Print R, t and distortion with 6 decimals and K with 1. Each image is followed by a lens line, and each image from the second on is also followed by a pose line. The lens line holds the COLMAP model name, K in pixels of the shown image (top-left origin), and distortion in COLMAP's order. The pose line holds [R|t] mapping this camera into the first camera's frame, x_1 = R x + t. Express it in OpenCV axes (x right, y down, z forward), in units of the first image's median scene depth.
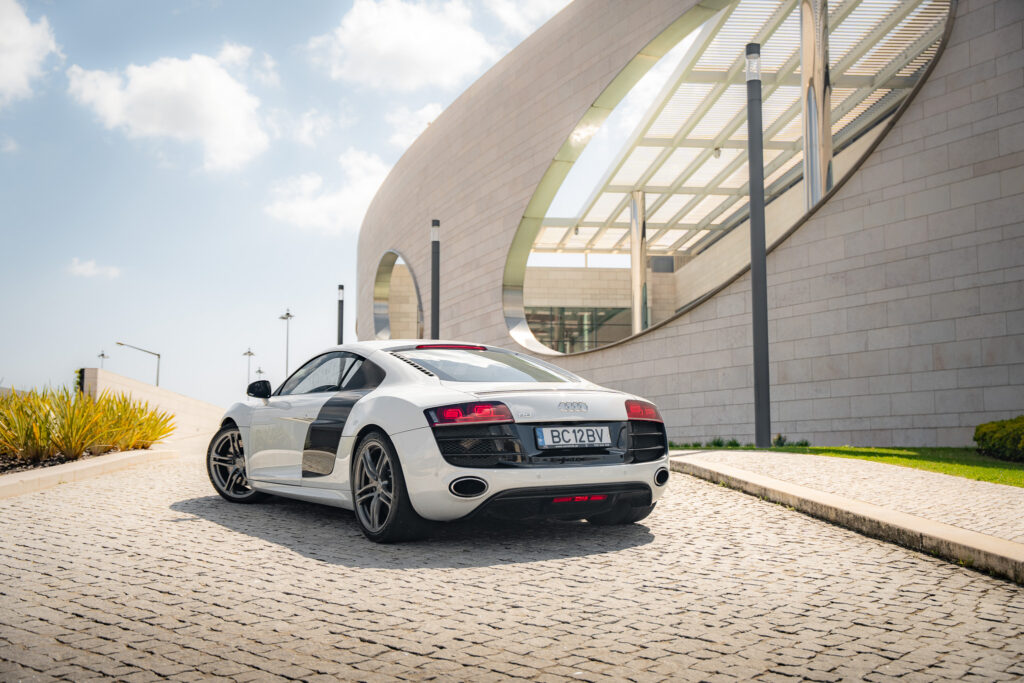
lens RADIAL K [[1106.3, 0, 512.0], [0, 1106.3, 341.5], [0, 0, 1]] dist [-0.023041, 0.243746]
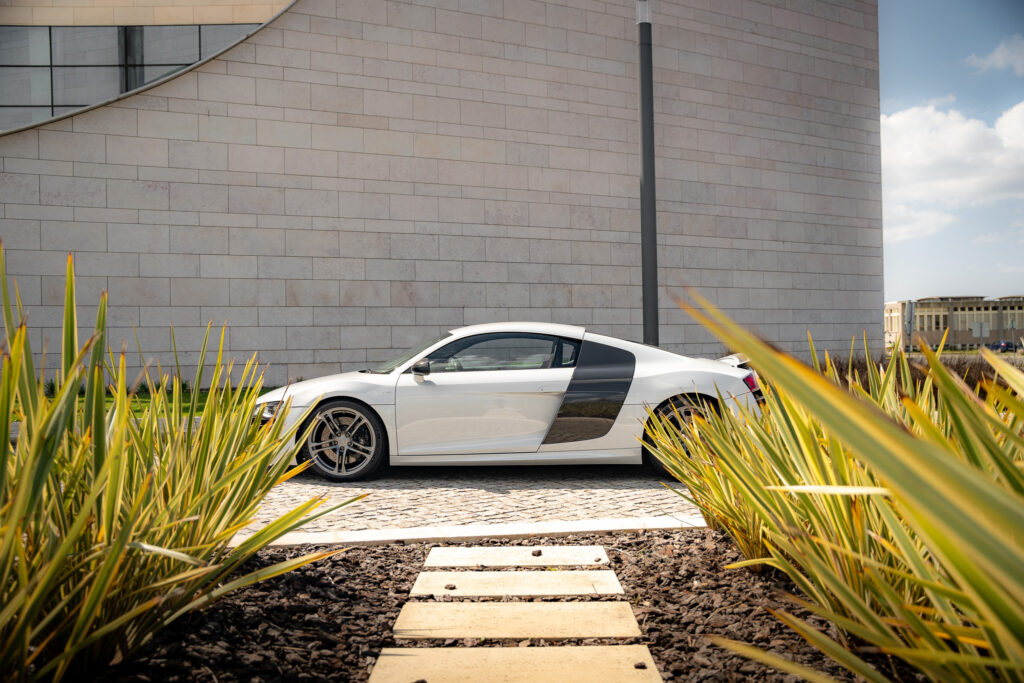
lens RADIAL K [[921.7, 0, 512.0], [0, 921.7, 341.5], [0, 0, 1]] dist [-0.107882, 0.225877]
pose [[0.110060, 0.004274, 0.993916, -0.367422], [-0.097328, 0.995231, 0.006498, 0.029074], [-0.989148, -0.097452, 0.109951, 0.629387]]
